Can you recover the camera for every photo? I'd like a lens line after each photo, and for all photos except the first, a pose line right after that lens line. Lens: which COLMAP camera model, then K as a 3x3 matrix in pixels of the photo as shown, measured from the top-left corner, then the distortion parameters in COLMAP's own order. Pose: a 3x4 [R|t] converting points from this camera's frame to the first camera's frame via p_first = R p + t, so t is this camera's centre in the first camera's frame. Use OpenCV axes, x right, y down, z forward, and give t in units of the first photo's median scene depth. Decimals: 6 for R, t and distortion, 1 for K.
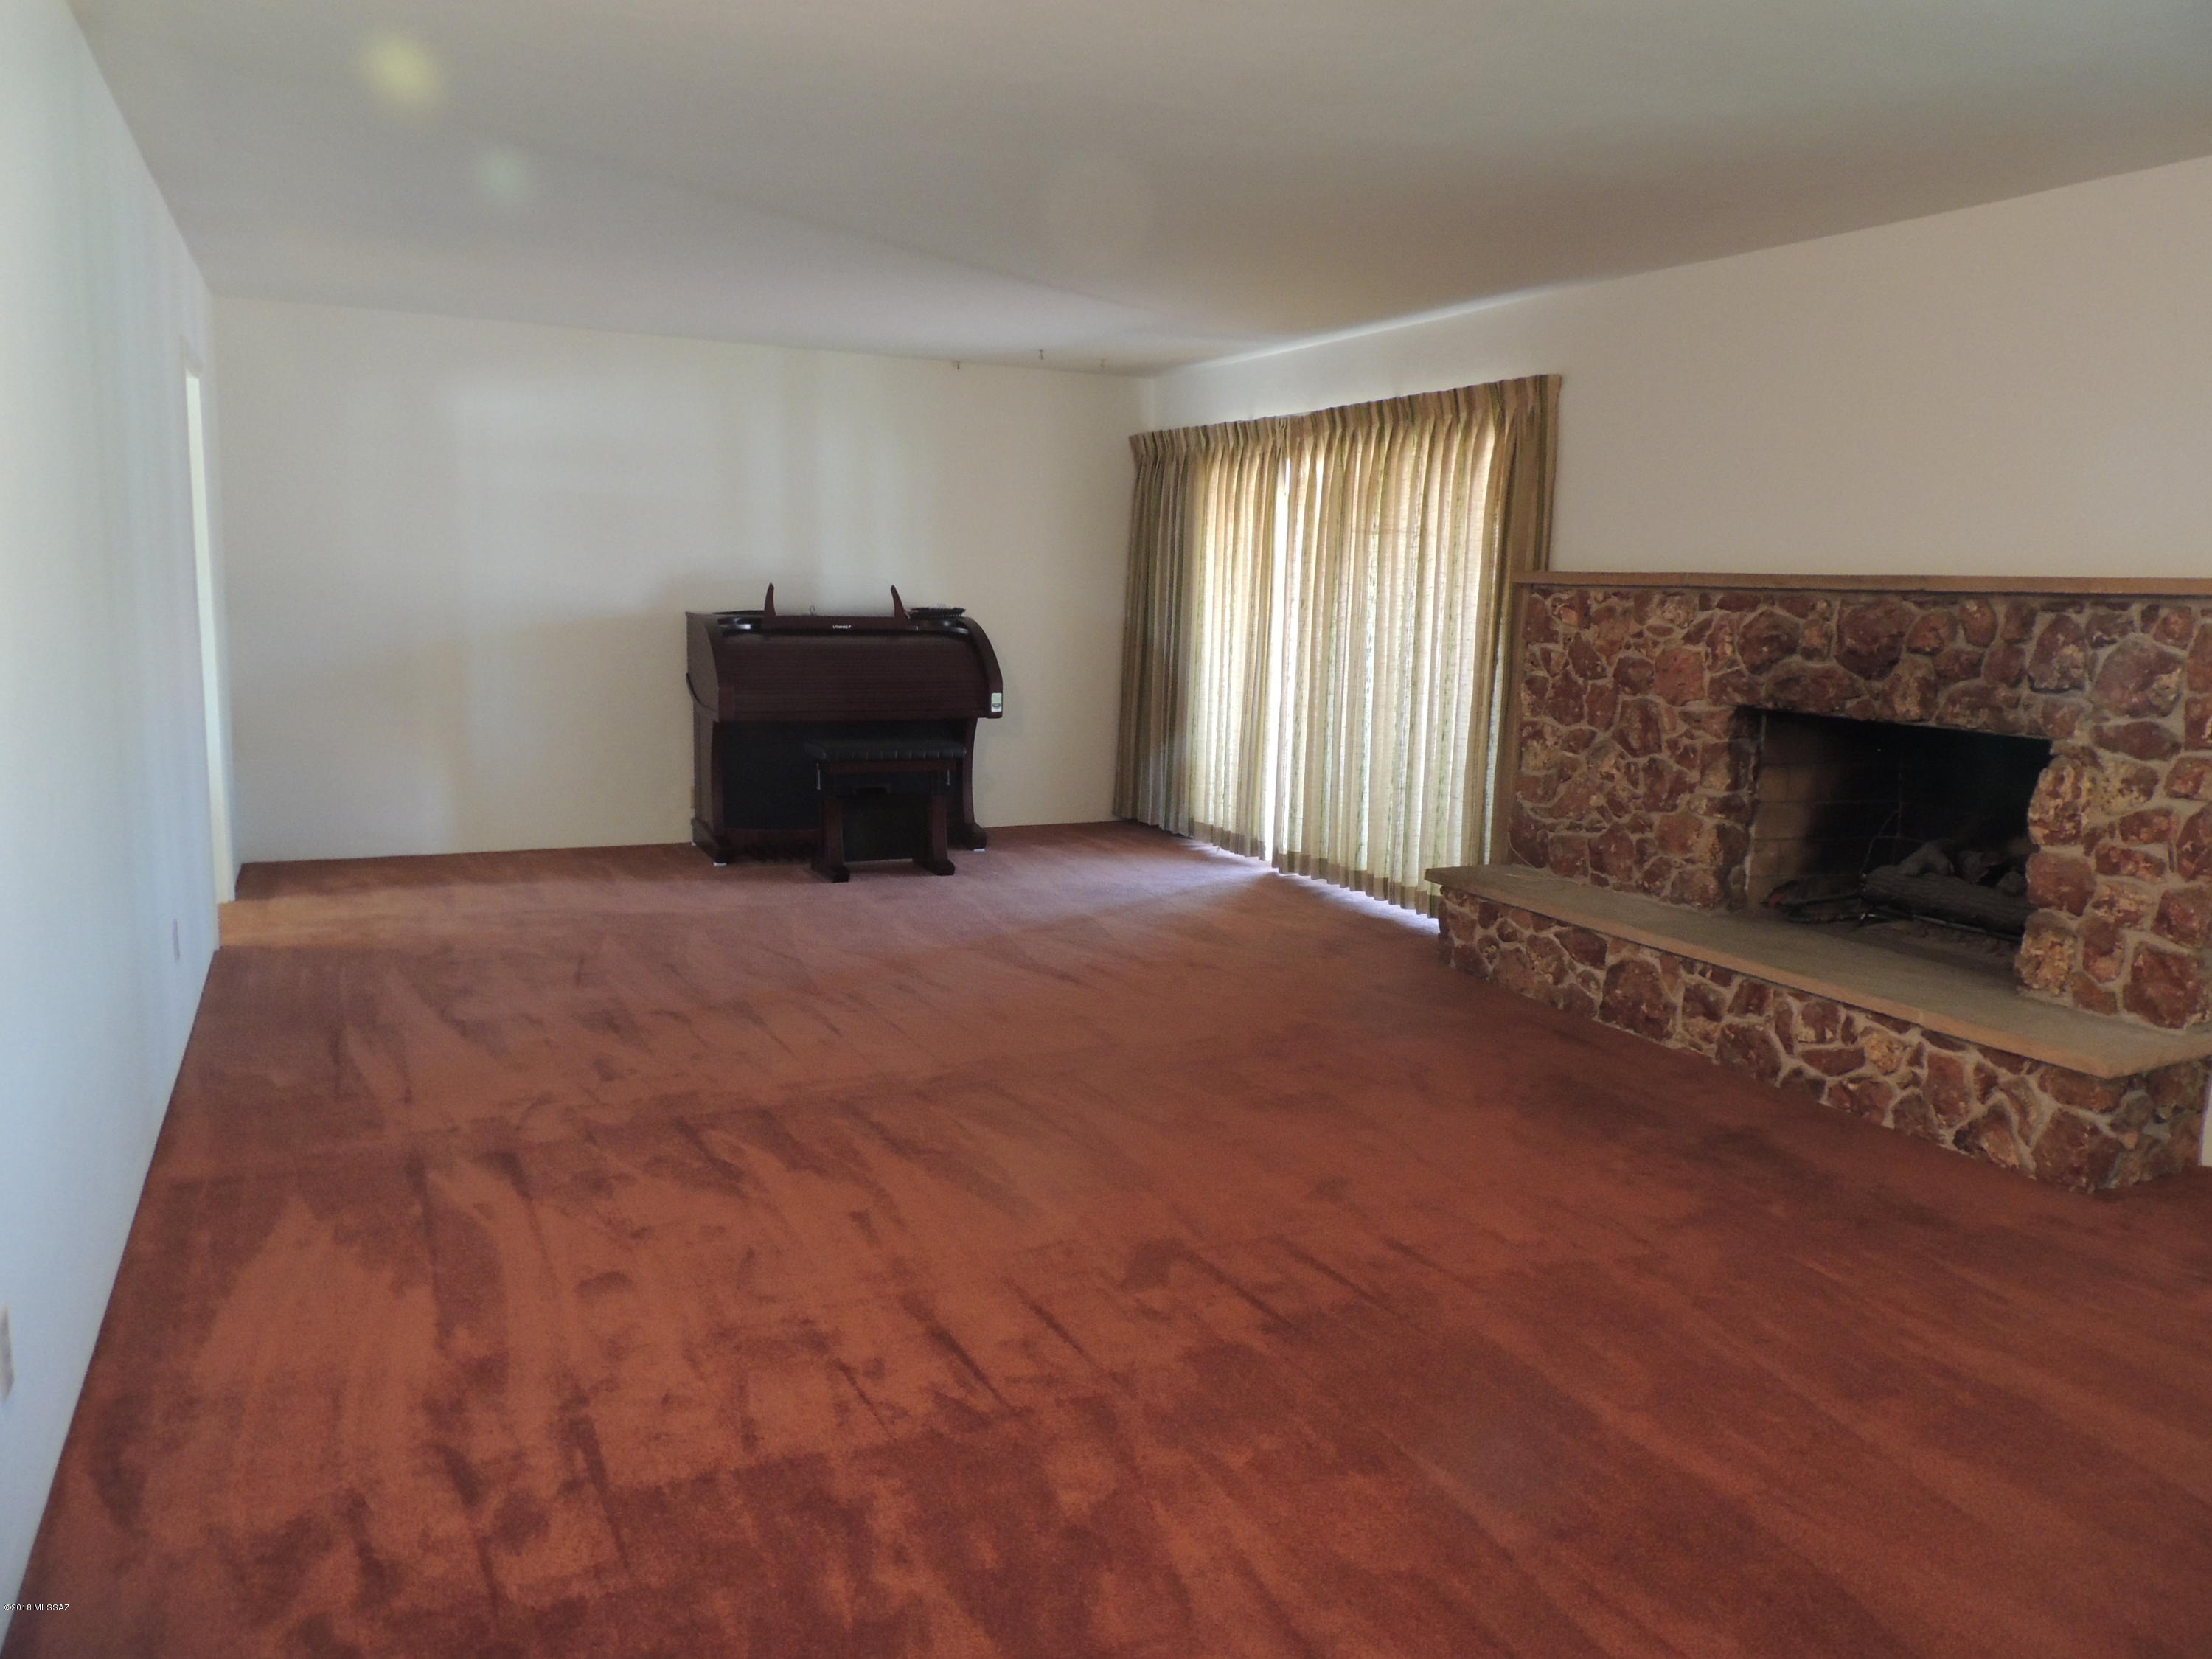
lens RADIAL K [[1583.4, 0, 1116.9], [0, 1583.4, 834.7], [0, 0, 1]] dist [-0.021979, 0.001543]
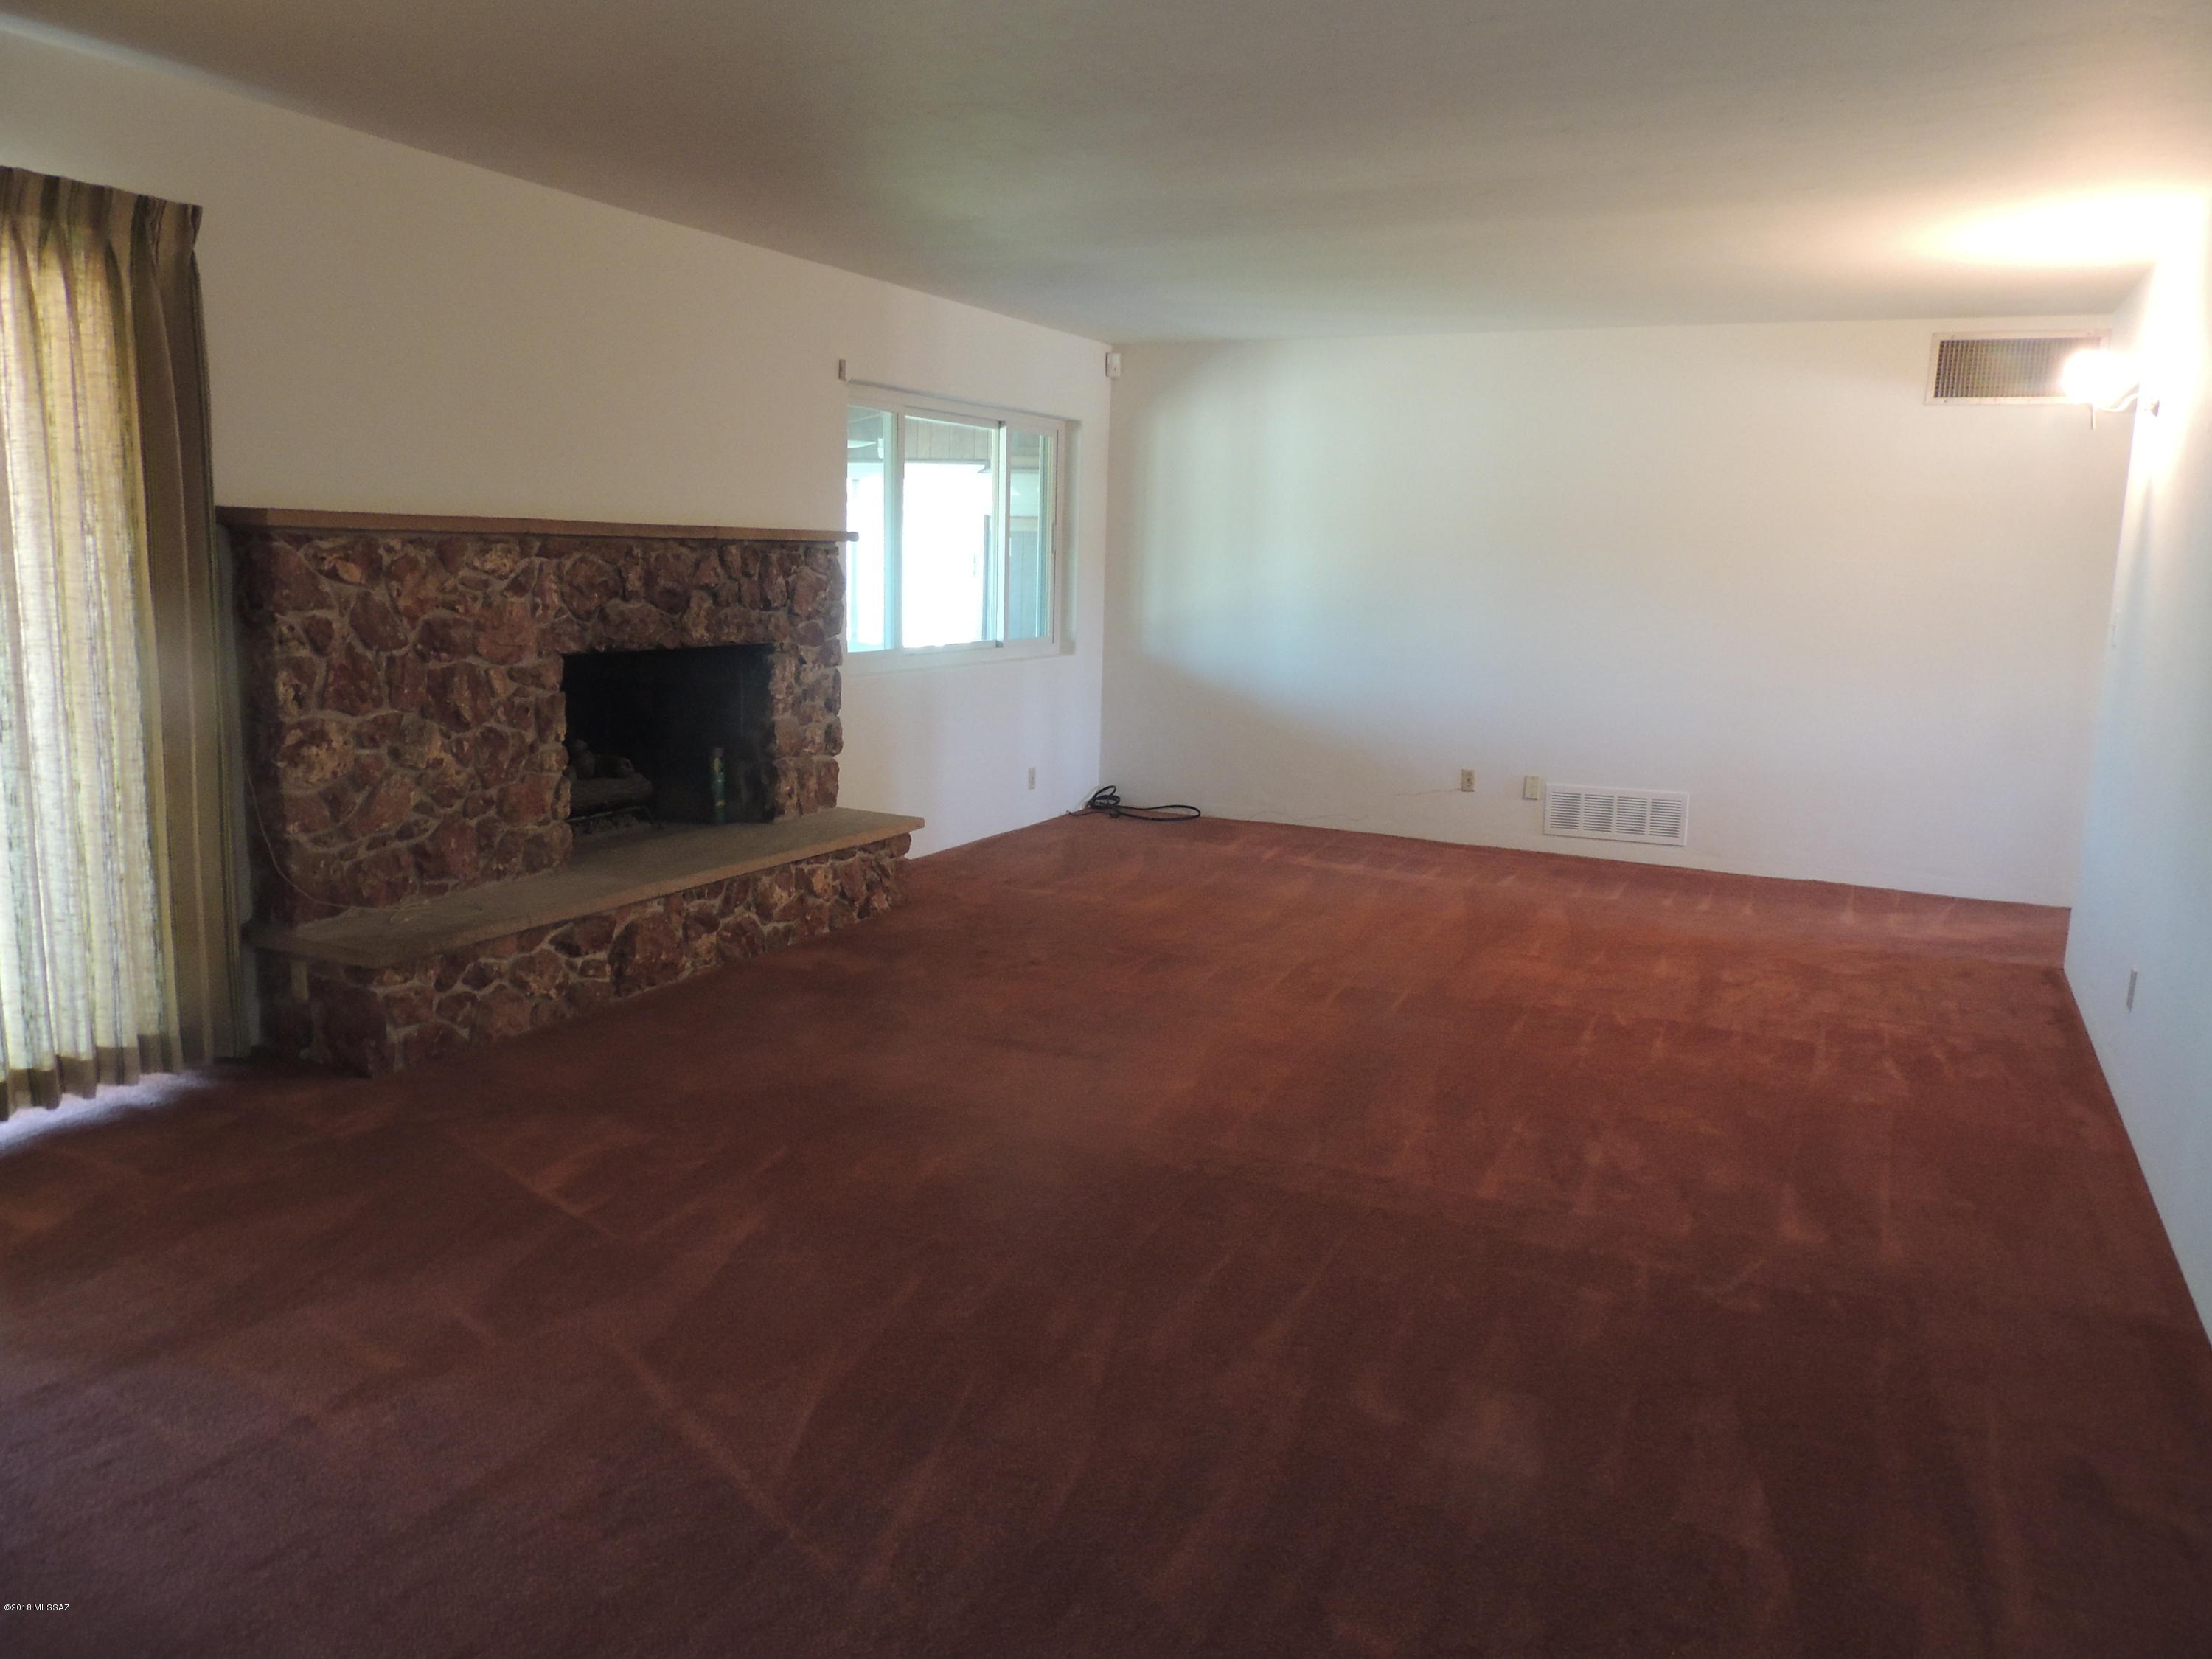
lens RADIAL K [[1583.4, 0, 1116.9], [0, 1583.4, 834.7], [0, 0, 1]] dist [-0.021979, 0.001543]
pose [[-0.616887, -0.187306, 0.764439, -0.576472], [0.070662, 0.954166, 0.290816, -0.227426], [-0.783874, 0.233417, -0.575377, 1.267788]]
